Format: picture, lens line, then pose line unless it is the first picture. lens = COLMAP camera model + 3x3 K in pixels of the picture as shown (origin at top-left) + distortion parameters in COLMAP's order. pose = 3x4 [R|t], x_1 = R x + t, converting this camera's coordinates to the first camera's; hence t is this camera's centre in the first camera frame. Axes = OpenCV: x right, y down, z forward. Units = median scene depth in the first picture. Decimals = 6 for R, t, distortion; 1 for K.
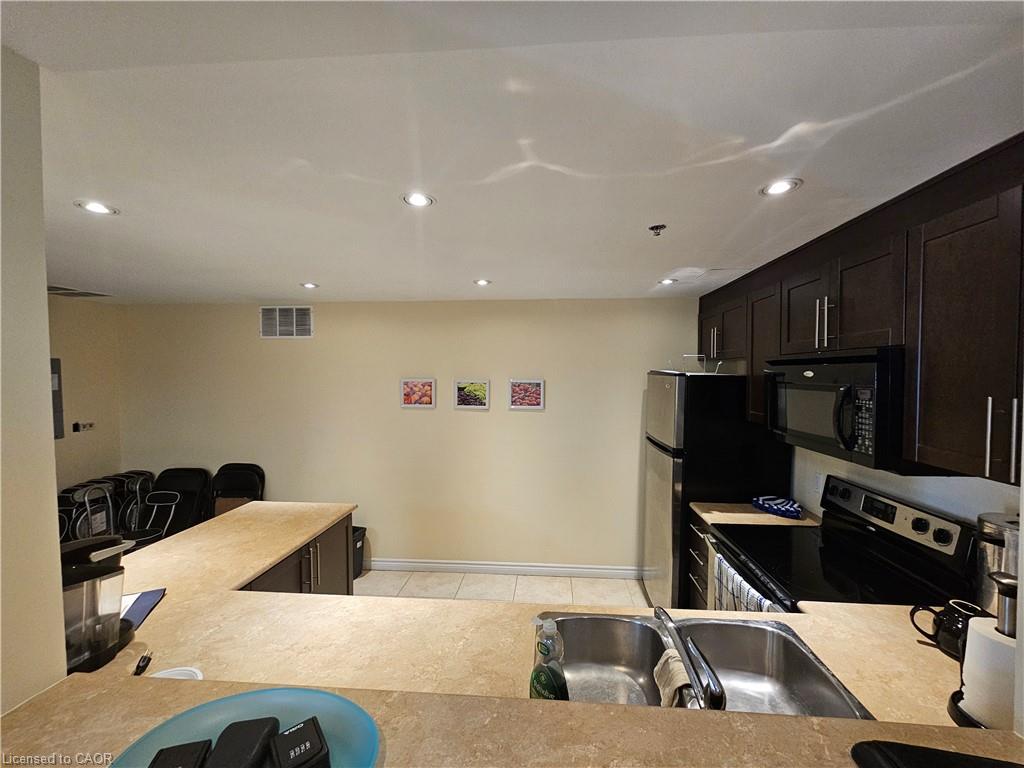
lens RADIAL K [[415.9, 0, 521.4], [0, 415.9, 385.7], [0, 0, 1]] dist [0.001483, 0.000129]
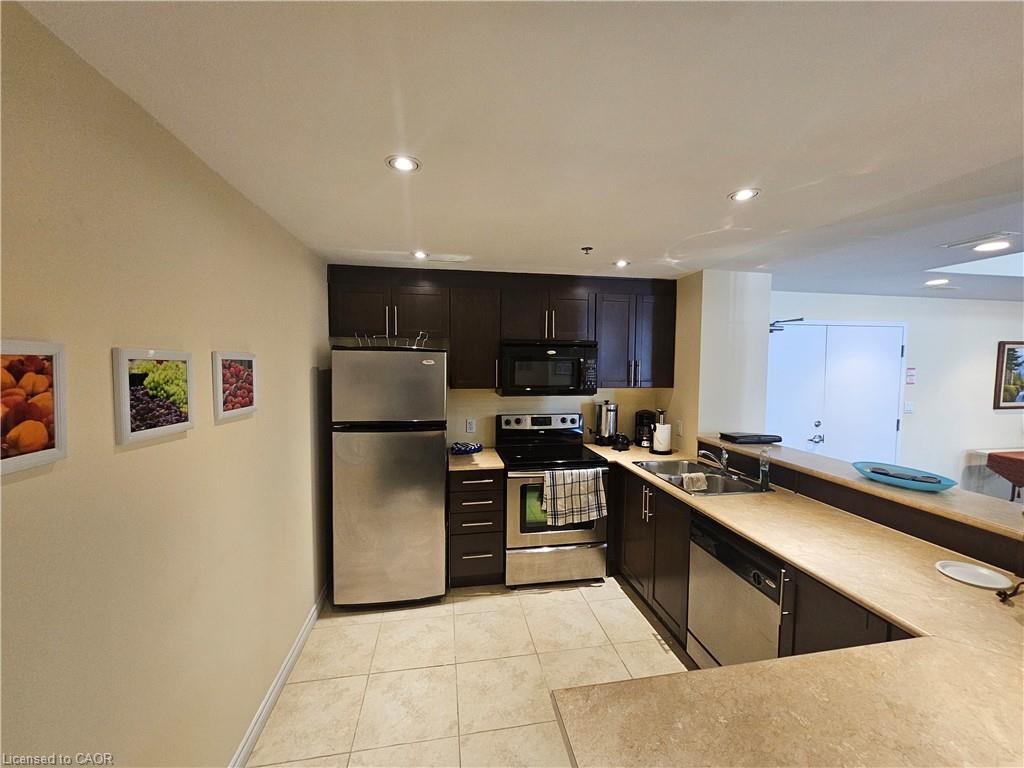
lens RADIAL K [[415.9, 0, 521.7], [0, 415.9, 385.6], [0, 0, 1]] dist [0.001483, 0.000129]
pose [[-0.249904, -0.054073, 0.966760, -0.921996], [0.024024, 0.997786, 0.062019, 0.000511], [-0.967973, 0.038725, -0.248052, 1.412948]]
